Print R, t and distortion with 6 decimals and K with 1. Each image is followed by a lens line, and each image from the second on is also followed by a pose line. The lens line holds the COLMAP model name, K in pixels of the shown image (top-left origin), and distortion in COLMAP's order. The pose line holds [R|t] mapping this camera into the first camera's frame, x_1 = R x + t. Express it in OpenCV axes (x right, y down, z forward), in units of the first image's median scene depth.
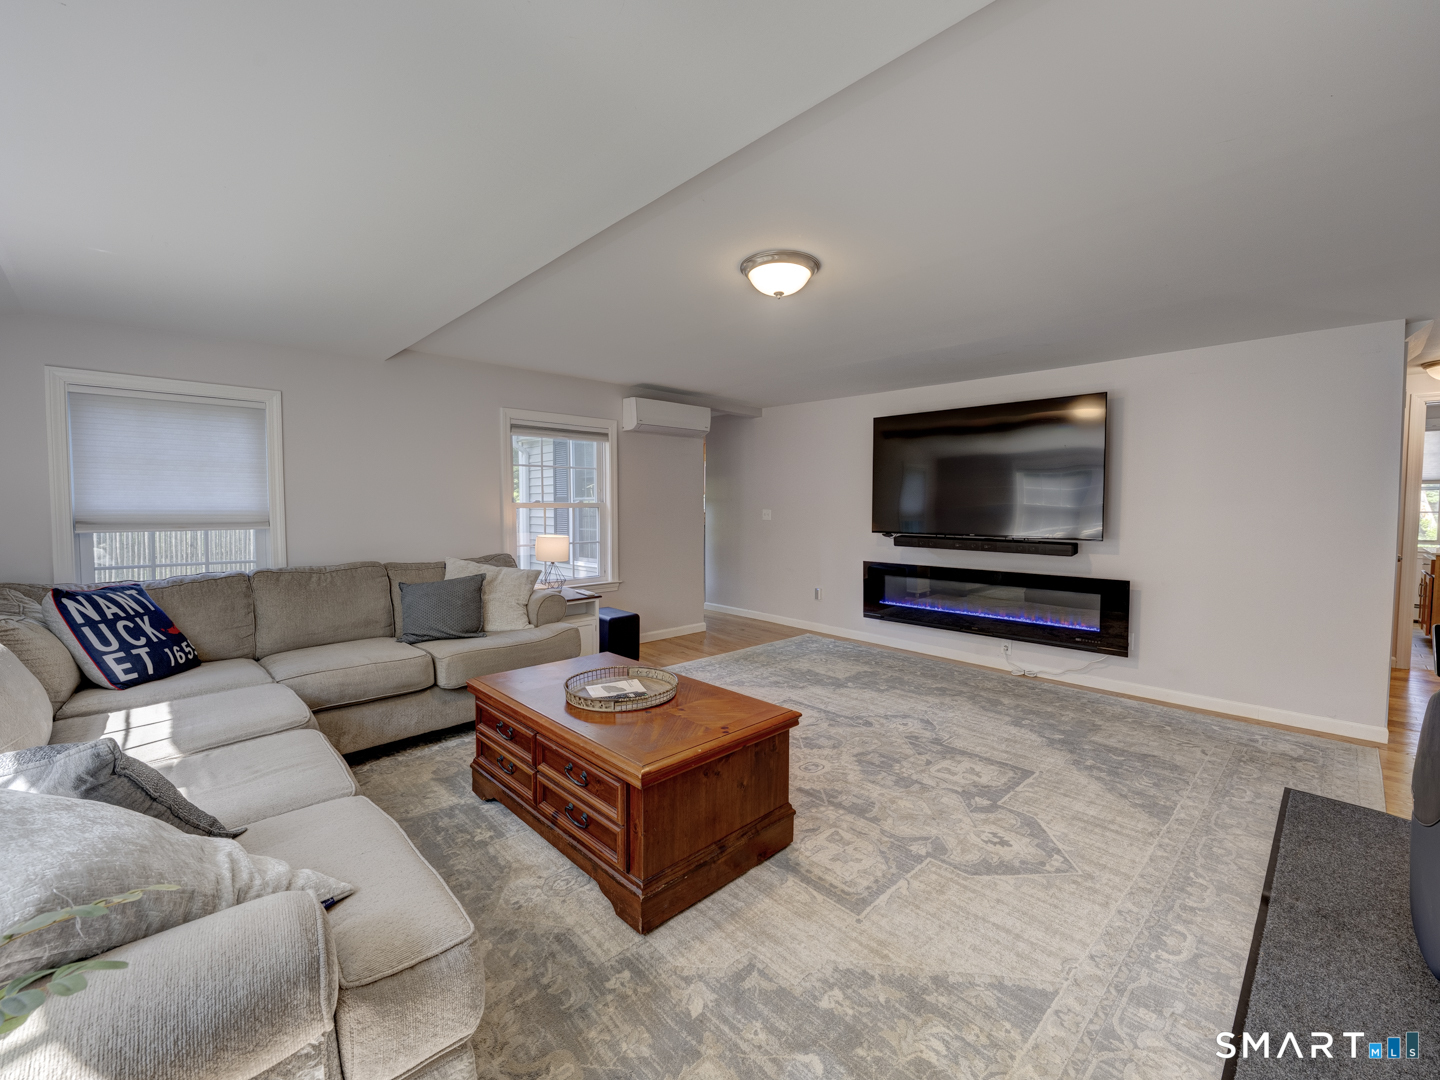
lens RADIAL K [[598.1, 0, 713.5], [0, 598.1, 533.9], [0, 0, 1]] dist [-0.001597, 0.001032]
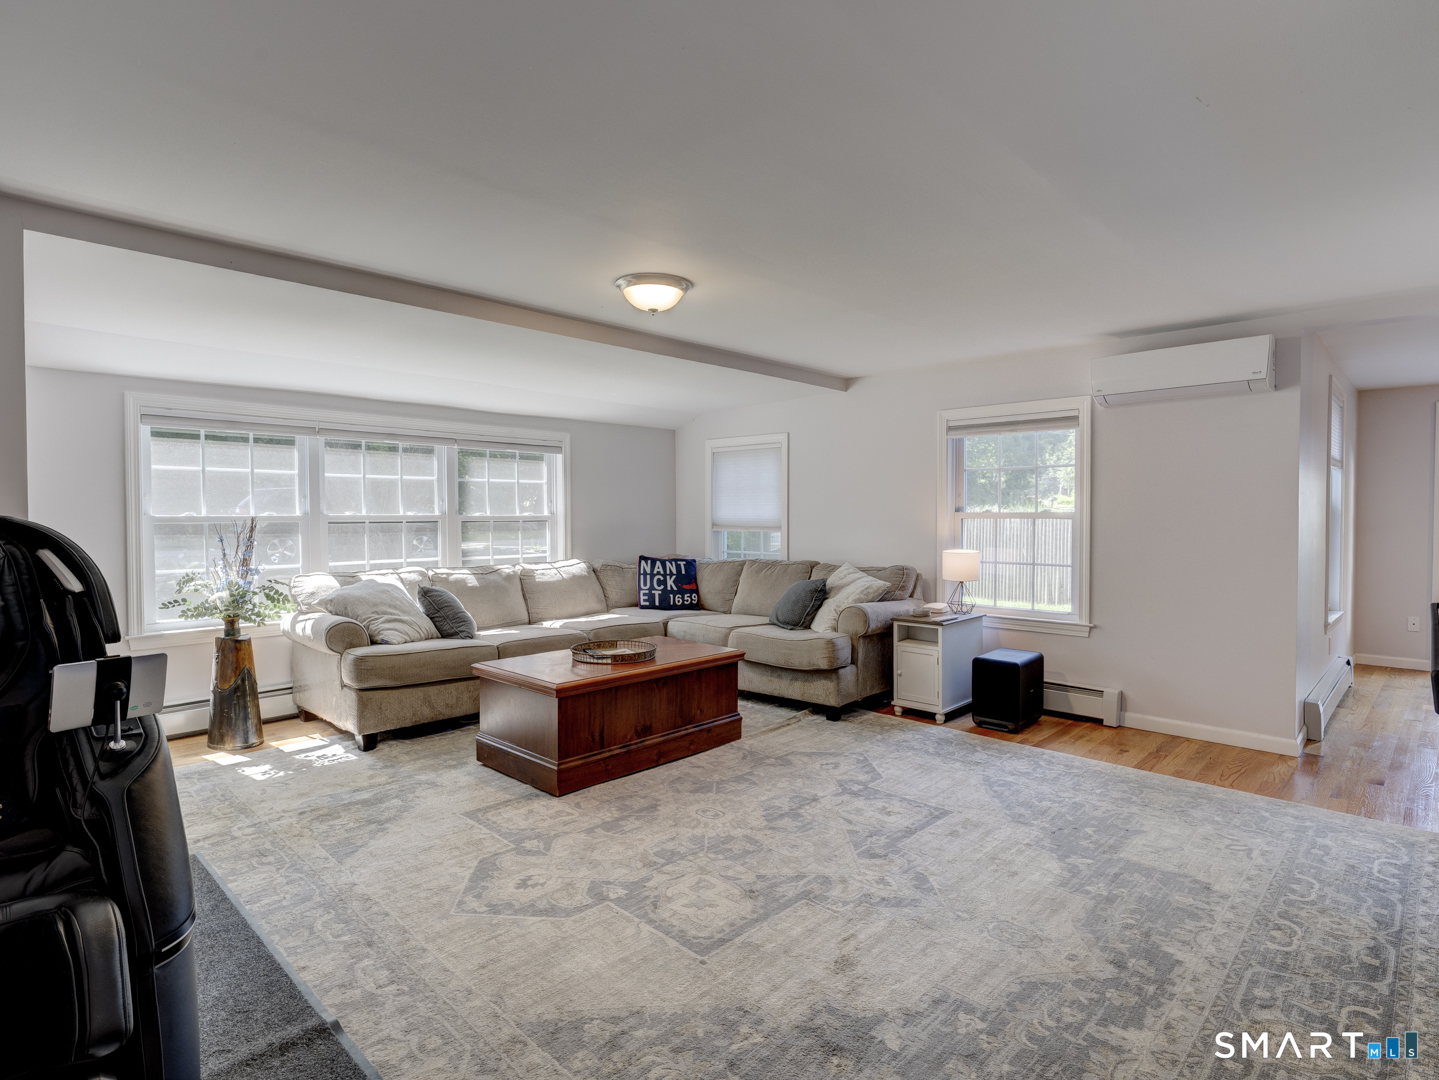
lens RADIAL K [[762.9, 0, 720.5], [0, 762.9, 532.4], [0, 0, 1]] dist [0.005439, 0.000323]
pose [[0.047351, 0.019554, -0.998687, 1.251830], [-0.050886, 0.998557, 0.017139, -0.038032], [0.997581, 0.050008, 0.048278, 0.927379]]
